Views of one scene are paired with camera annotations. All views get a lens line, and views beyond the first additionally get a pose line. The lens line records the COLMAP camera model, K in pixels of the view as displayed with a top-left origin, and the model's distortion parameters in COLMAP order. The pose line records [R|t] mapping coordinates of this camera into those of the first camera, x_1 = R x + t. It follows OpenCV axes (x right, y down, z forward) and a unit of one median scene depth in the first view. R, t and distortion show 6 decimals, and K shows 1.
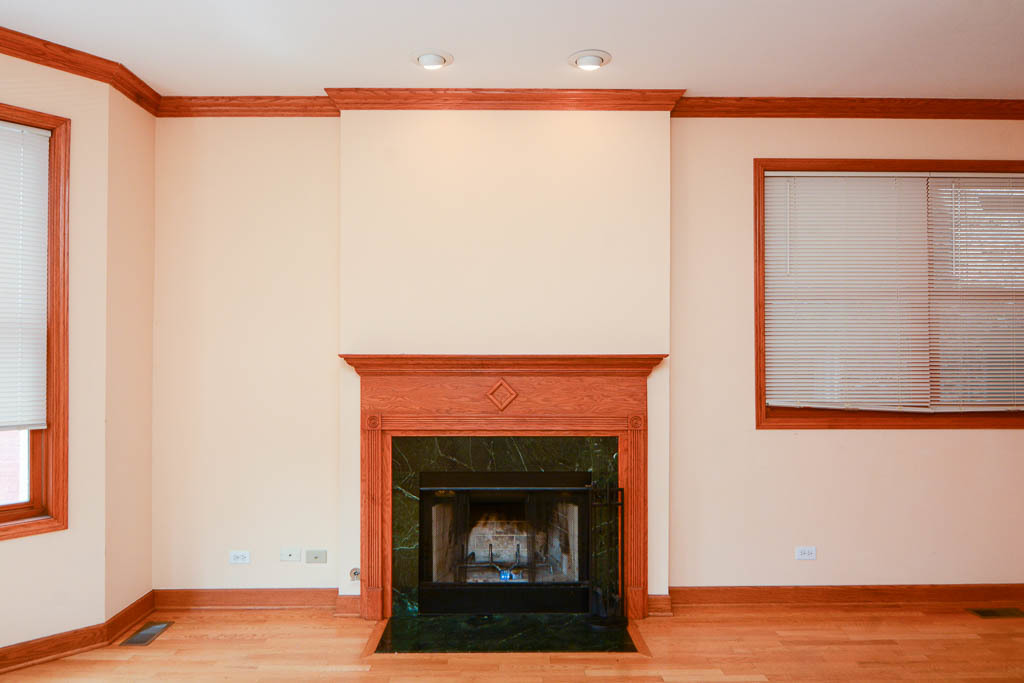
lens RADIAL K [[685.1, 0, 512.0], [0, 685.1, 345.0], [0, 0, 1]] dist [-0.002218, -0.005616]
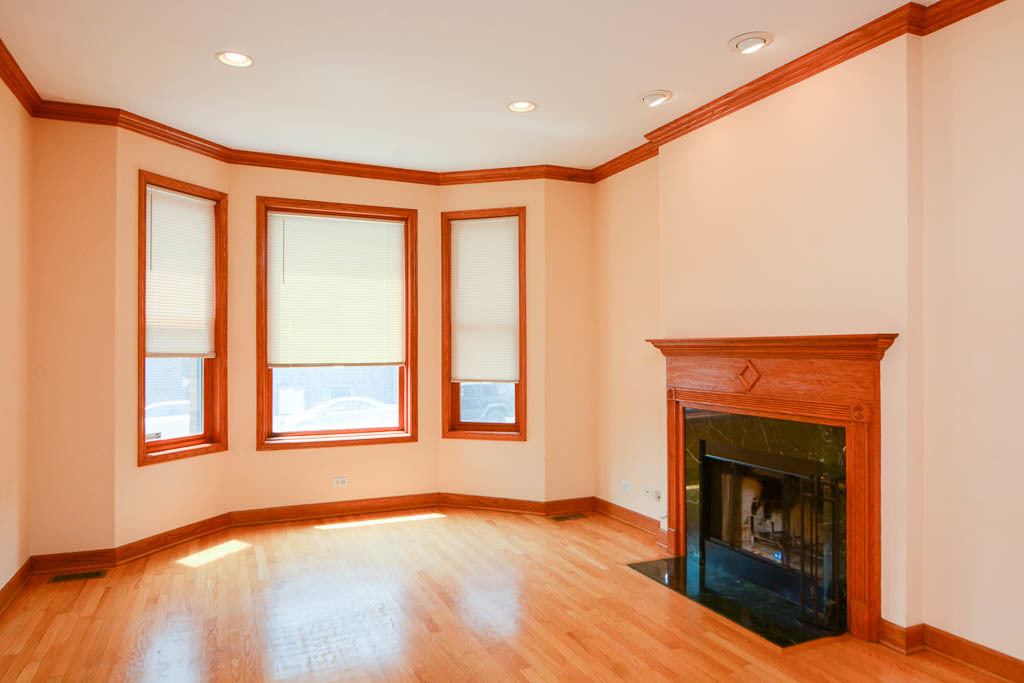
lens RADIAL K [[685.1, 0, 512.0], [0, 685.1, 343.8], [0, 0, 1]] dist [-0.002218, -0.005616]
pose [[0.376212, -0.008426, -0.926495, 0.821443], [0.016500, 0.999861, -0.002393, 0.019864], [0.926387, -0.014387, 0.376299, 0.267185]]
